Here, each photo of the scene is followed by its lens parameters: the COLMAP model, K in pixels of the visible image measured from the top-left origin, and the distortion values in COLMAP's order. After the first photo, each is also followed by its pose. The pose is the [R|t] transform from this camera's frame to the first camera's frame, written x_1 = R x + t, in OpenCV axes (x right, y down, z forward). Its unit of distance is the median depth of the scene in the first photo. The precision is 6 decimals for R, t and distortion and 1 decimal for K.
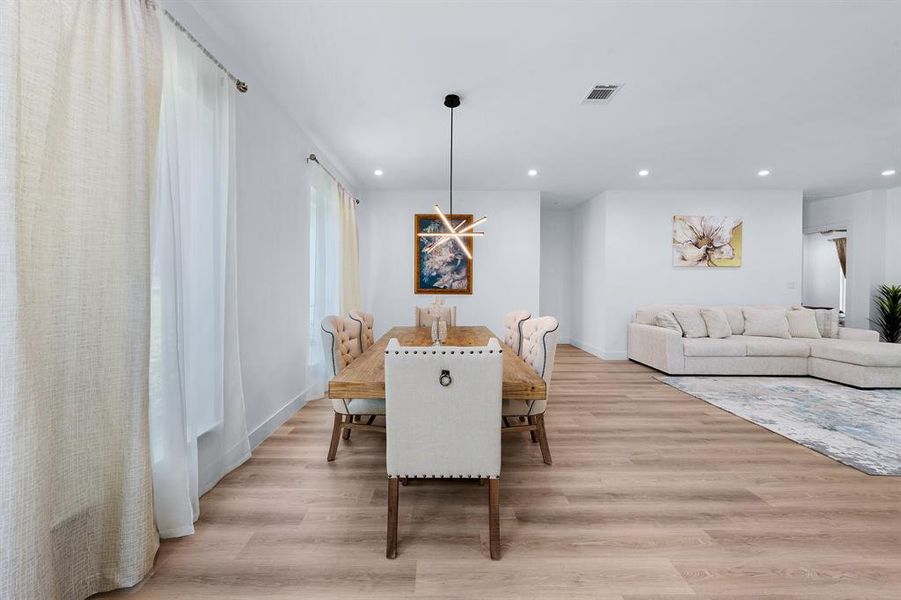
lens RADIAL K [[308.8, 0, 445.0], [0, 308.8, 290.7], [0, 0, 1]] dist [-0.004777, 0.001048]
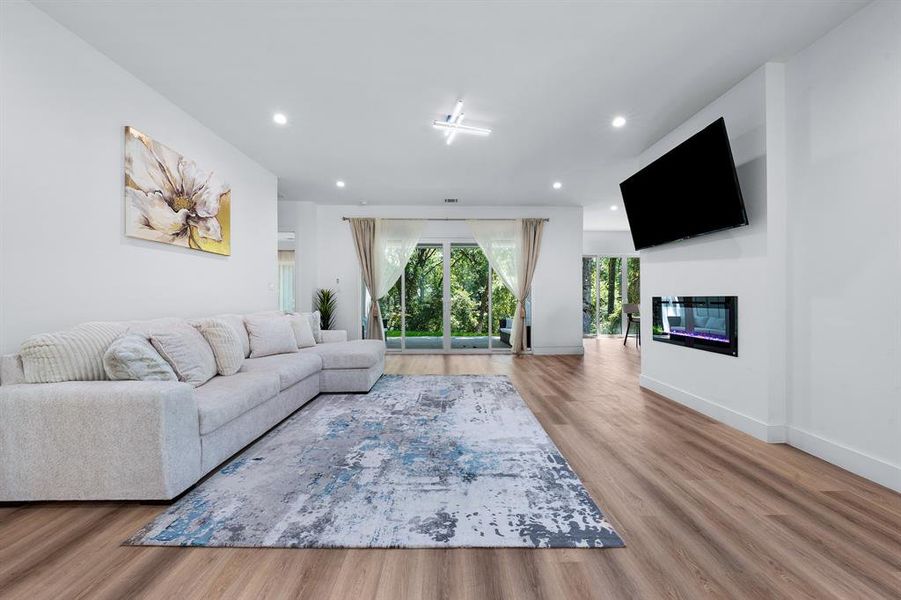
lens RADIAL K [[308.8, 0, 447.1], [0, 308.8, 298.4], [0, 0, 1]] dist [-0.004777, 0.001048]
pose [[-0.013809, -0.002014, 0.999903, 0.282550], [0.020051, 0.999796, 0.002290, 0.021987], [-0.999704, 0.020080, -0.013766, 0.537620]]
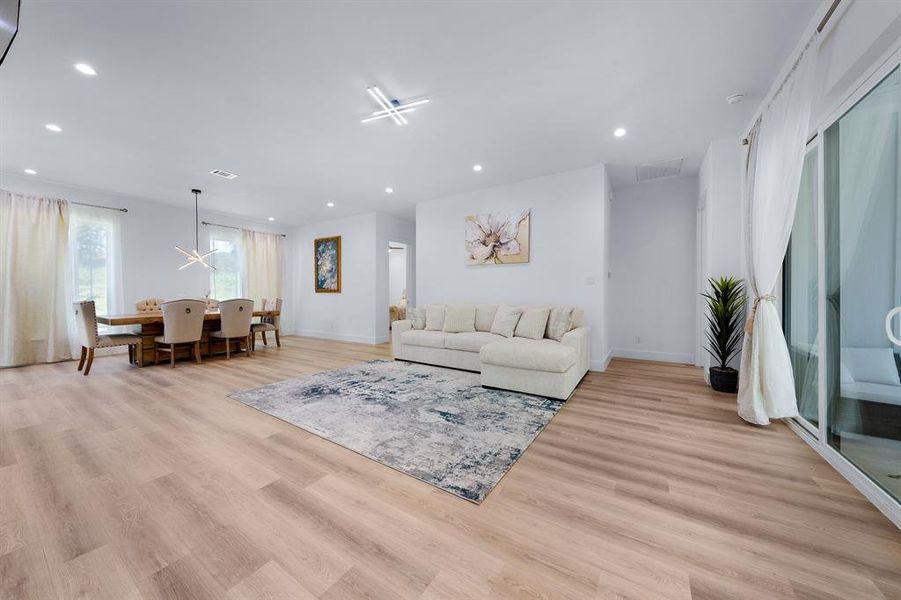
lens RADIAL K [[308.8, 0, 455.6], [0, 308.8, 296.6], [0, 0, 1]] dist [-0.004777, 0.001048]
pose [[0.850631, 0.002728, -0.525756, 1.266291], [-0.006910, 0.999958, -0.005991, 0.032879], [0.525718, 0.008729, 0.850614, 0.096217]]
